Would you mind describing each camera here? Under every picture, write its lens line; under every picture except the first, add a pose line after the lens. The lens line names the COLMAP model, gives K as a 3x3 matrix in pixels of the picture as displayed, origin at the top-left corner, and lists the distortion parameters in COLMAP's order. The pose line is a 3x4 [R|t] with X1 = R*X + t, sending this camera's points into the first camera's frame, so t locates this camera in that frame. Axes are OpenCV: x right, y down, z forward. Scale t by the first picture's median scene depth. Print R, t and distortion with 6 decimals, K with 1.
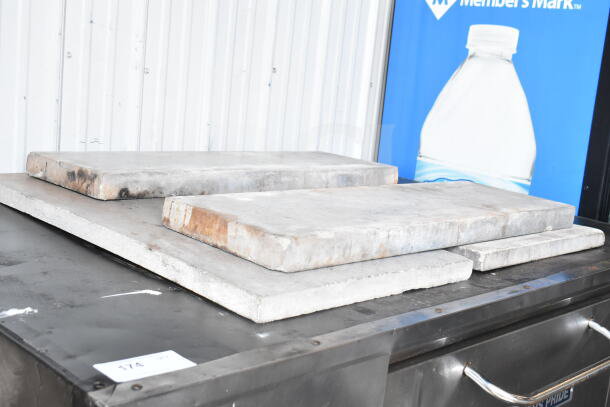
lens RADIAL K [[785.1, 0, 305.0], [0, 785.1, 203.5], [0, 0, 1]] dist [-0.012896, -0.046469]
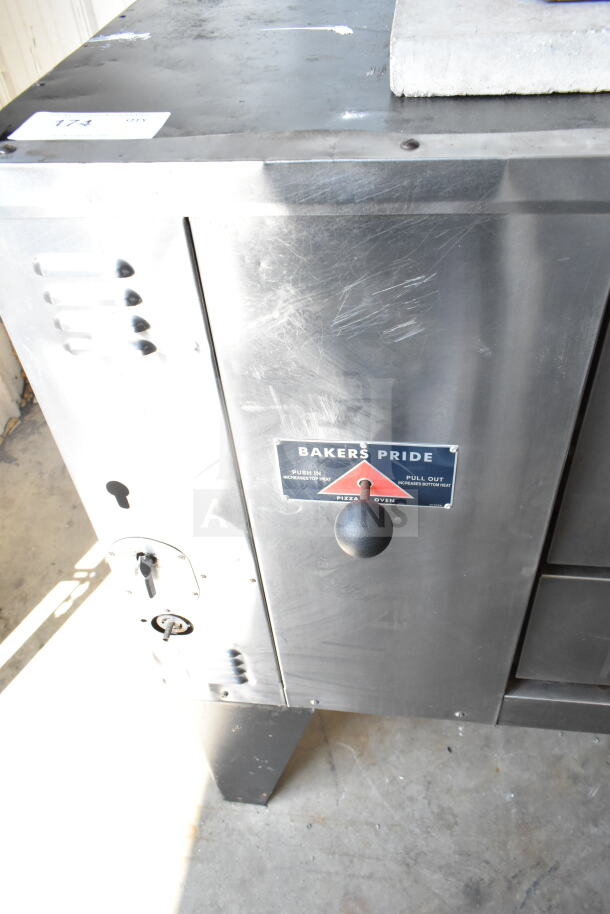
lens RADIAL K [[697.5, 0, 305.0], [0, 697.5, 457.0], [0, 0, 1]] dist [-0.010674, -0.000320]
pose [[0.597244, 0.448856, -0.664701, 0.226536], [-0.004268, 0.830510, 0.556987, 0.064879], [0.802048, -0.329820, 0.497933, 0.440518]]
